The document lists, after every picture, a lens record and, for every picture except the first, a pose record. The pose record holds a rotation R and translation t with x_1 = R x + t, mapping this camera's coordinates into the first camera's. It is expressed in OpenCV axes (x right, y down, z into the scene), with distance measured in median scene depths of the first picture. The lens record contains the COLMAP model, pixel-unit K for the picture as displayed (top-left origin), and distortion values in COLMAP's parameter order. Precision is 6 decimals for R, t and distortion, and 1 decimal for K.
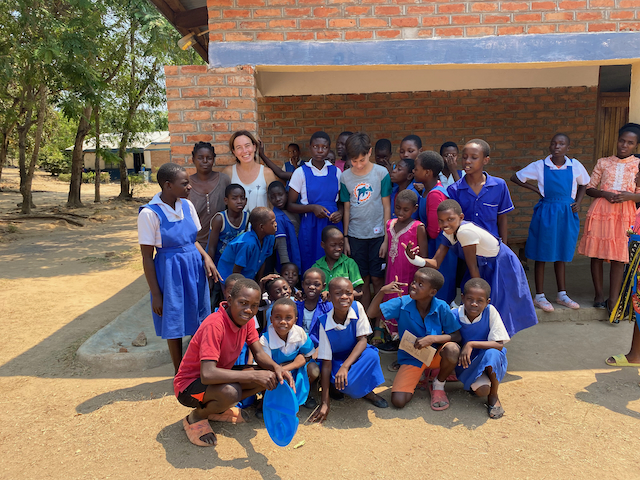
lens RADIAL K [[486.5, 0, 316.6], [0, 486.5, 239.9], [0, 0, 1]] dist [0.015434, -0.017261]
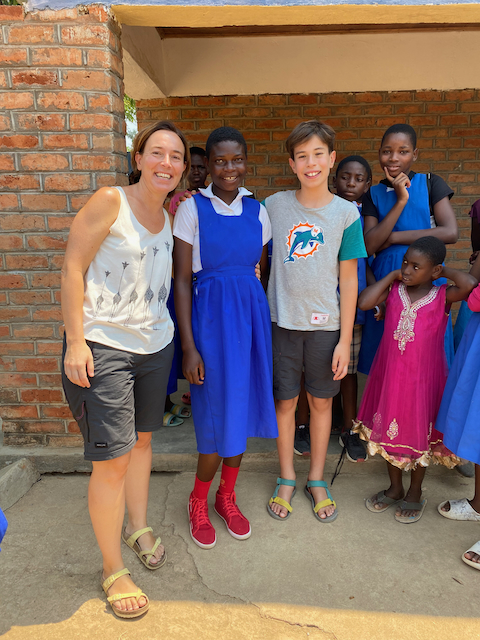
lens RADIAL K [[486.5, 0, 238.1], [0, 486.5, 316.7], [0, 0, 1]] dist [0.015434, -0.017261]
pose [[0.997728, 0.035042, -0.057541, 0.040613], [-0.030899, 0.996970, 0.071383, -0.037485], [0.059869, -0.069443, 0.995788, 0.300422]]
